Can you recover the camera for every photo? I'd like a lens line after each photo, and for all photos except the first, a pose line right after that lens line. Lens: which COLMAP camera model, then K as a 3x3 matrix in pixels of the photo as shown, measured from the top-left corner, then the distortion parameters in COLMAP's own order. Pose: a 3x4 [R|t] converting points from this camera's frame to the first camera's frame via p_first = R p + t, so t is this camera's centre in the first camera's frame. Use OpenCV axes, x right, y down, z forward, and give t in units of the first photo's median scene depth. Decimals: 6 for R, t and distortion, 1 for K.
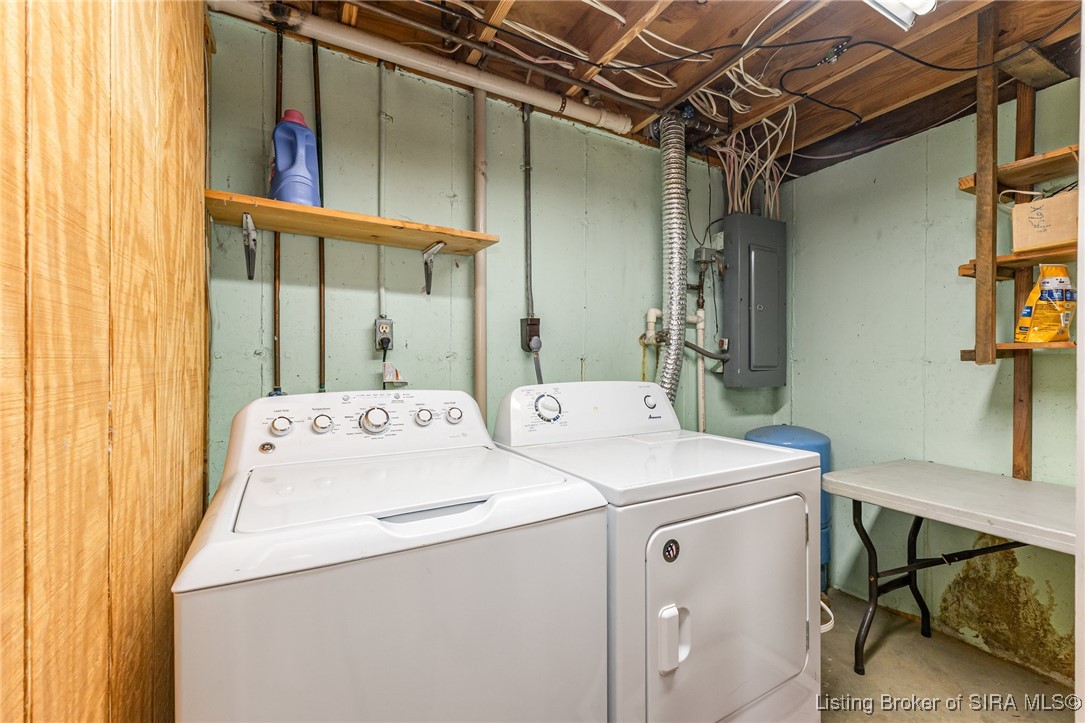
lens RADIAL K [[454.4, 0, 538.9], [0, 454.4, 361.0], [0, 0, 1]] dist [0.002540, 0.000073]
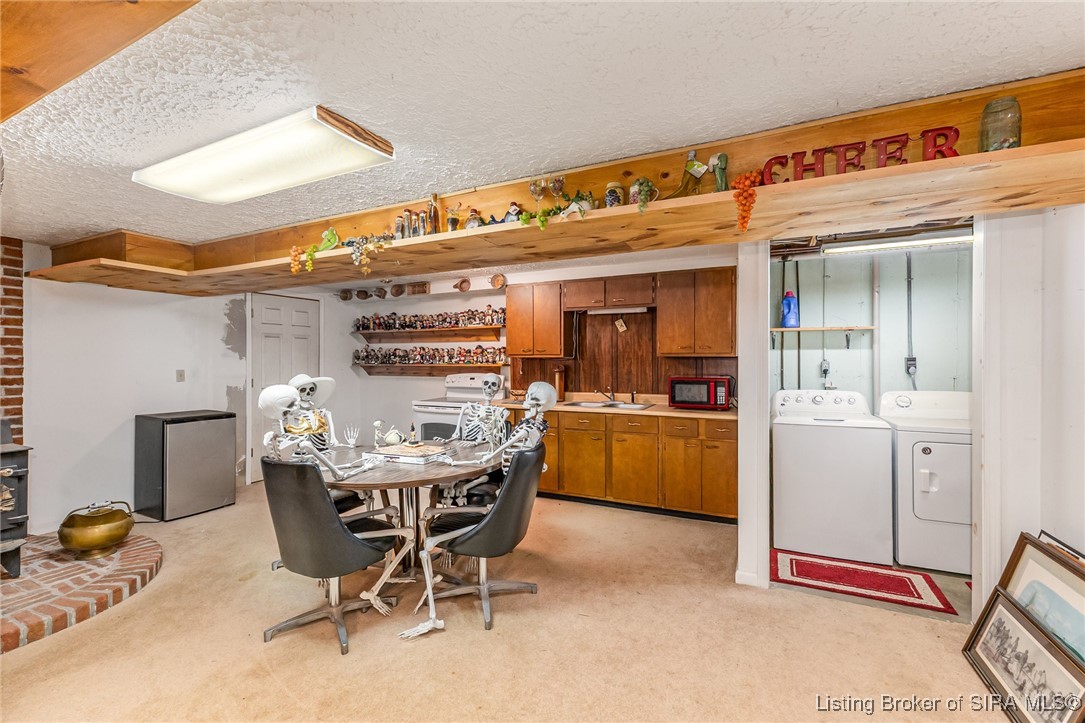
lens RADIAL K [[454.4, 0, 544.9], [0, 454.4, 362.2], [0, 0, 1]] dist [0.002540, 0.000073]
pose [[0.578181, 0.000348, -0.815909, 0.806798], [-0.000788, 1.000000, -0.000132, -0.087725], [0.815908, 0.000719, 0.578181, -1.696484]]
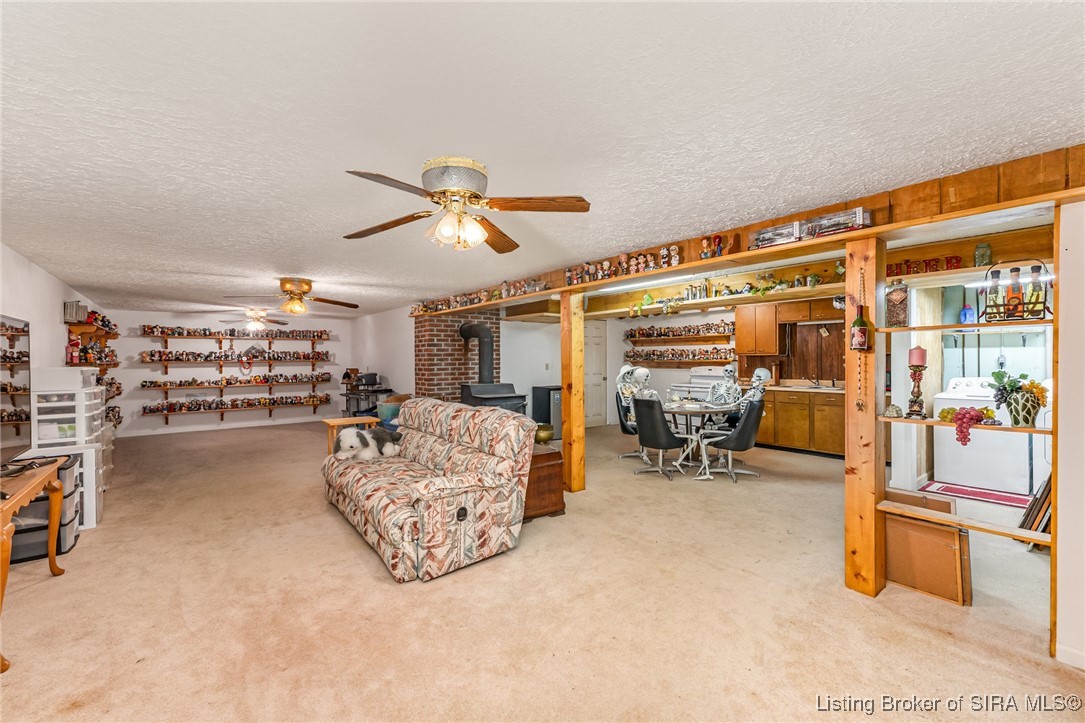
lens RADIAL K [[454.4, 0, 544.1], [0, 454.4, 360.5], [0, 0, 1]] dist [0.002540, 0.000073]
pose [[0.163617, 0.000555, -0.986524, 2.378961], [0.002603, 0.999996, 0.000994, -0.078000], [0.986521, -0.002730, 0.163614, -2.804061]]
